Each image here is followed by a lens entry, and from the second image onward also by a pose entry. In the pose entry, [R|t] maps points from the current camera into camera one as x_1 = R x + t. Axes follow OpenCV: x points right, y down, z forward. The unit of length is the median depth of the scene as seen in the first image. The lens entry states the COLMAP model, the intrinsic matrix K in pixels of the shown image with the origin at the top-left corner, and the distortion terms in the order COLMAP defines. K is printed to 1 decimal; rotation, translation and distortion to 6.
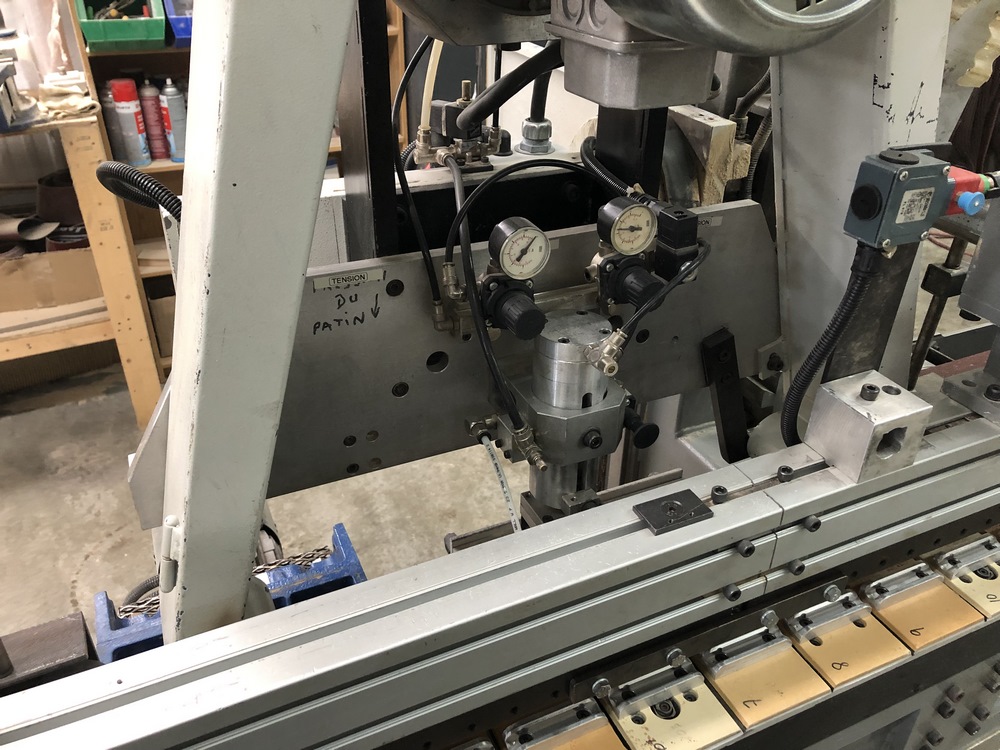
lens RADIAL K [[827.6, 0, 495.0], [0, 827.6, 375.1], [0, 0, 1]] dist [0.049208, -0.027739]
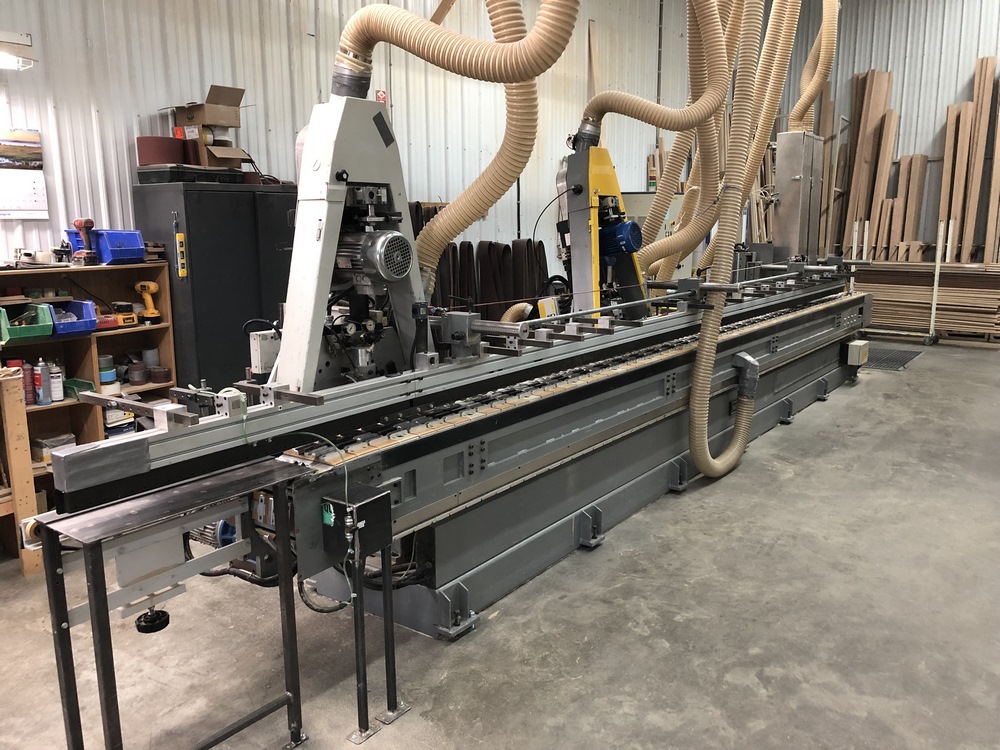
lens RADIAL K [[827.6, 0, 501.4], [0, 827.6, 376.2], [0, 0, 1]] dist [0.049208, -0.027739]
pose [[0.878143, -0.109361, 0.465730, -1.208574], [0.265446, 0.921296, -0.284169, 1.402682], [-0.397998, 0.373167, 0.838059, -2.681309]]
